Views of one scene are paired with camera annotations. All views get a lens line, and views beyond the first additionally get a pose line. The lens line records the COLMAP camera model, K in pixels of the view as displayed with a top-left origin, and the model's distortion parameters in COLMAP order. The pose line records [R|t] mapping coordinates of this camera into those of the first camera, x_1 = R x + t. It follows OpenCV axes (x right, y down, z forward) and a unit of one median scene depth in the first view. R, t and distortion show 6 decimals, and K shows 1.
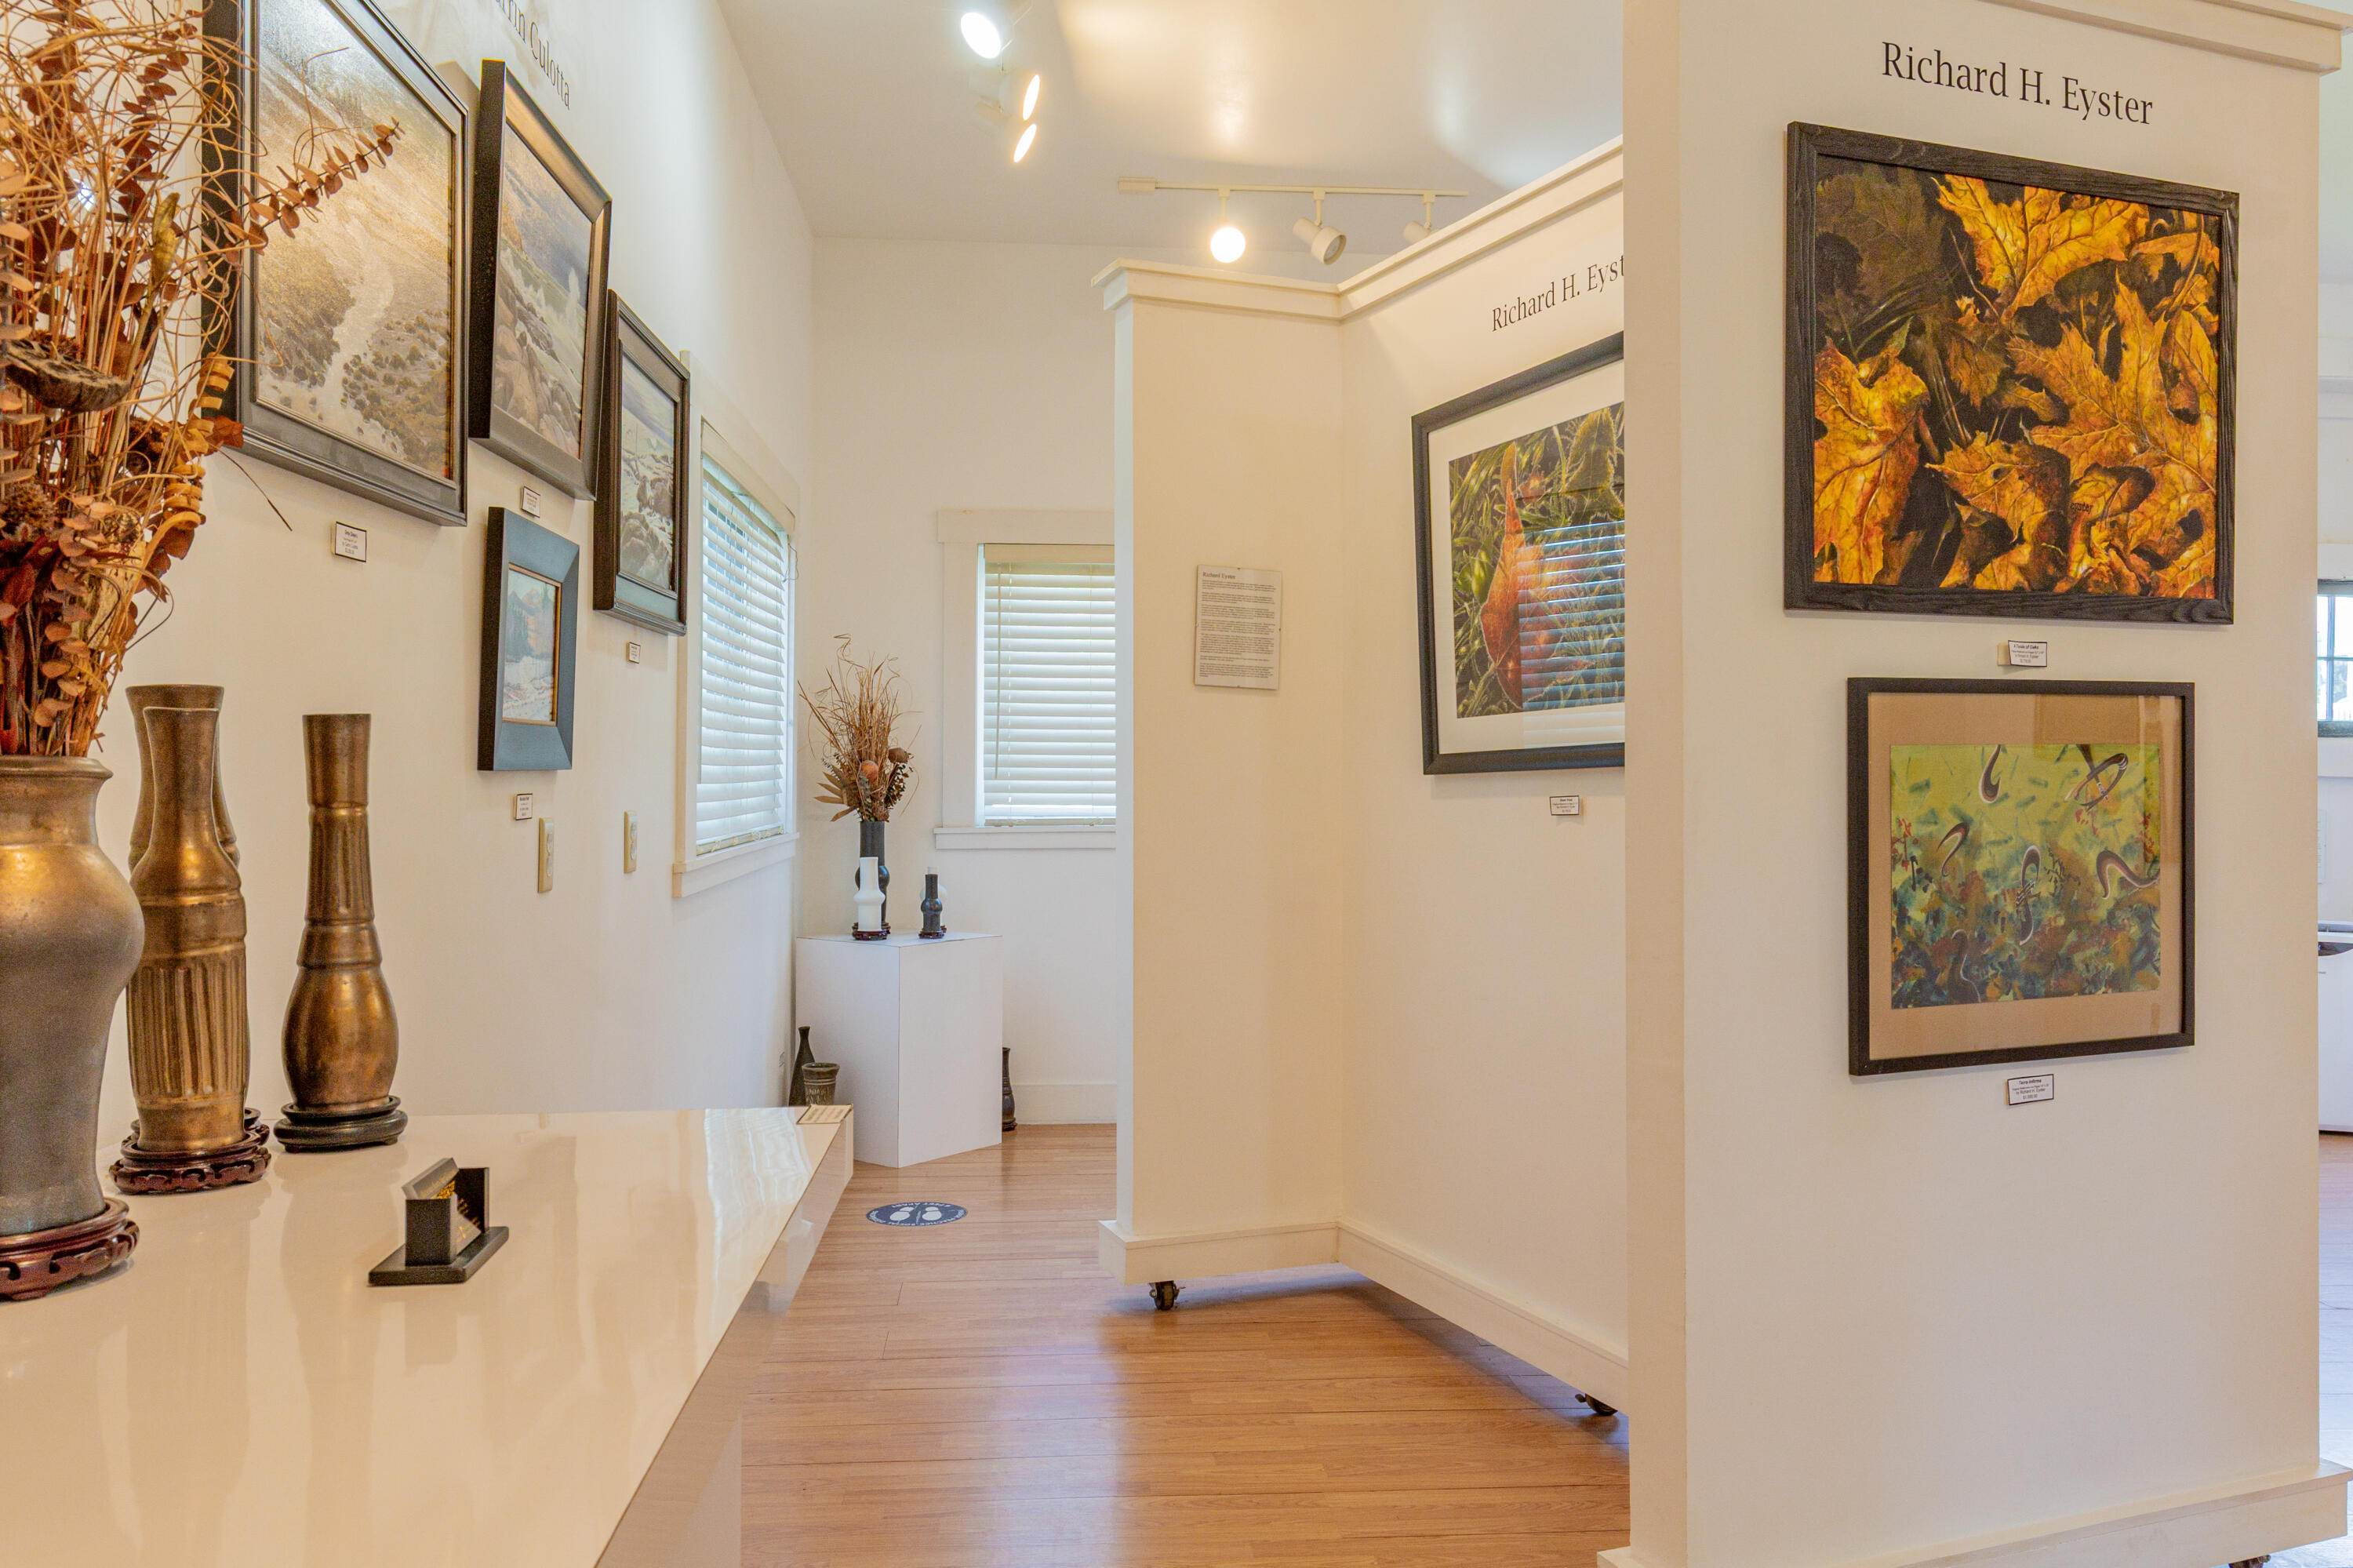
lens RADIAL K [[1829.9, 0, 1076.3], [0, 1829.9, 788.5], [0, 0, 1]] dist [0.006920, 0.037901]
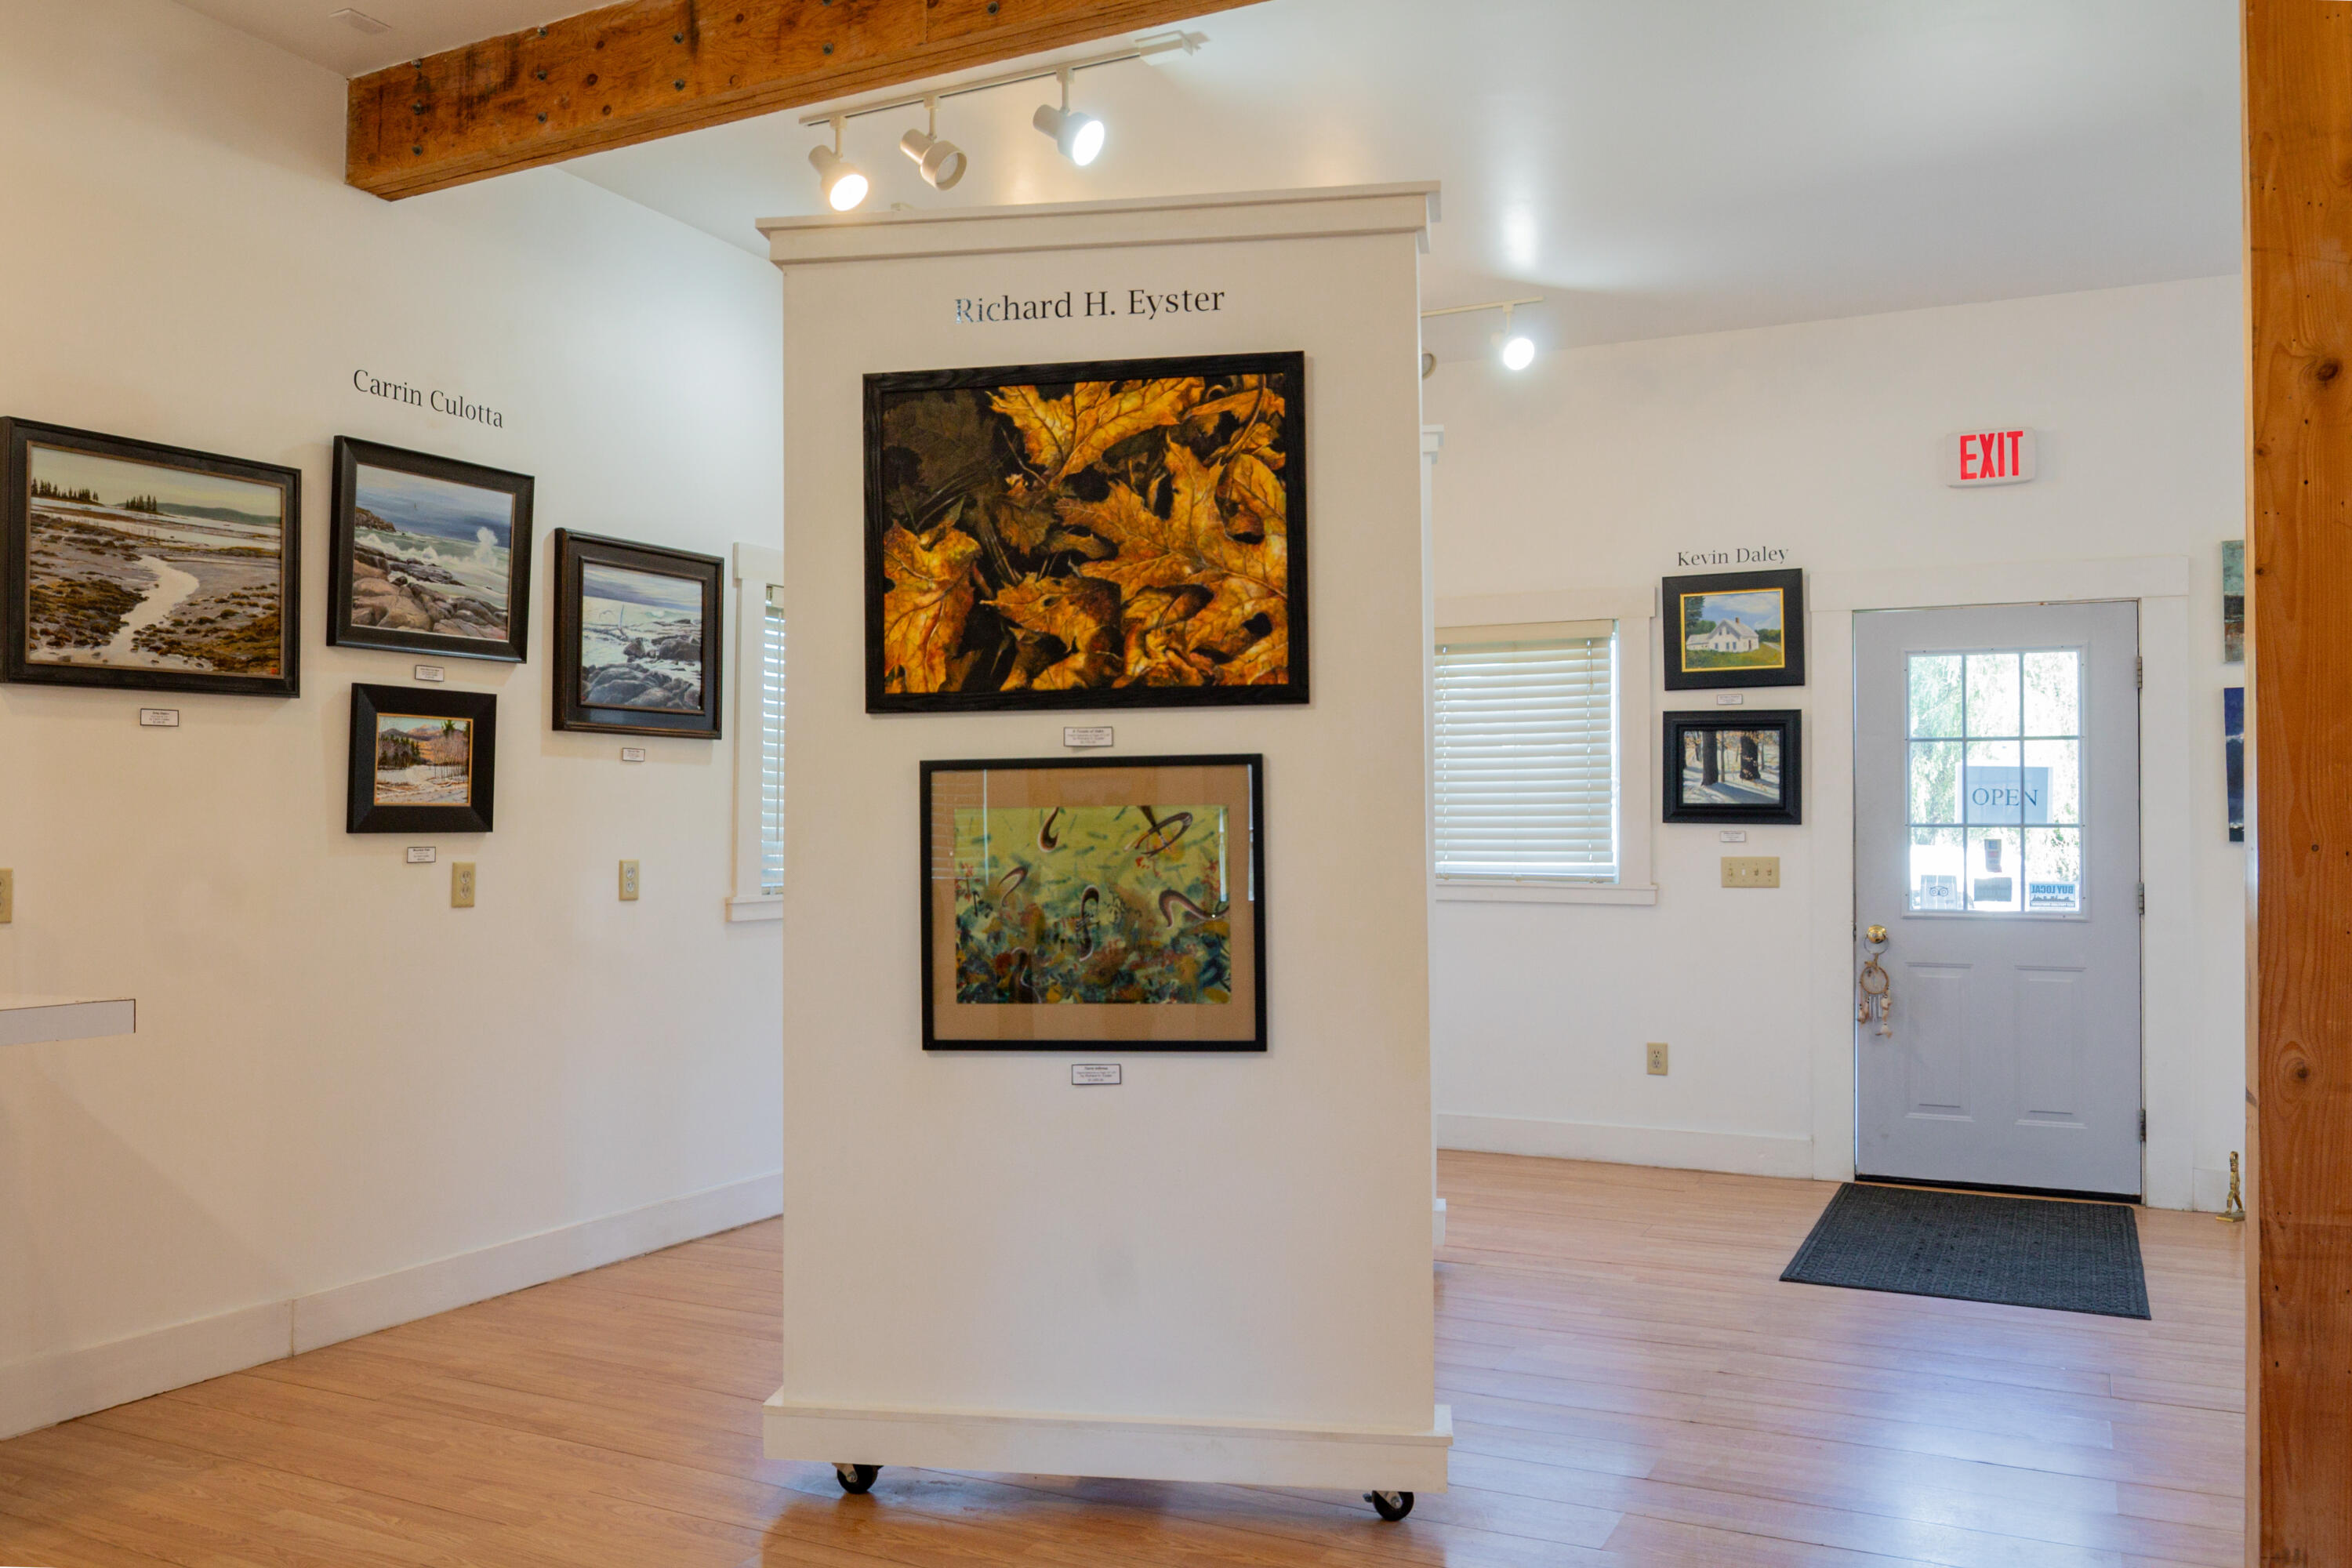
lens RADIAL K [[1829.1, 0, 1075.8], [0, 1829.1, 788.5], [0, 0, 1]] dist [0.006920, 0.037901]
pose [[0.837845, -0.019678, -0.545553, 1.211947], [0.000943, 0.999401, -0.034601, 0.007958], [0.545907, 0.028476, 0.837362, -0.084942]]
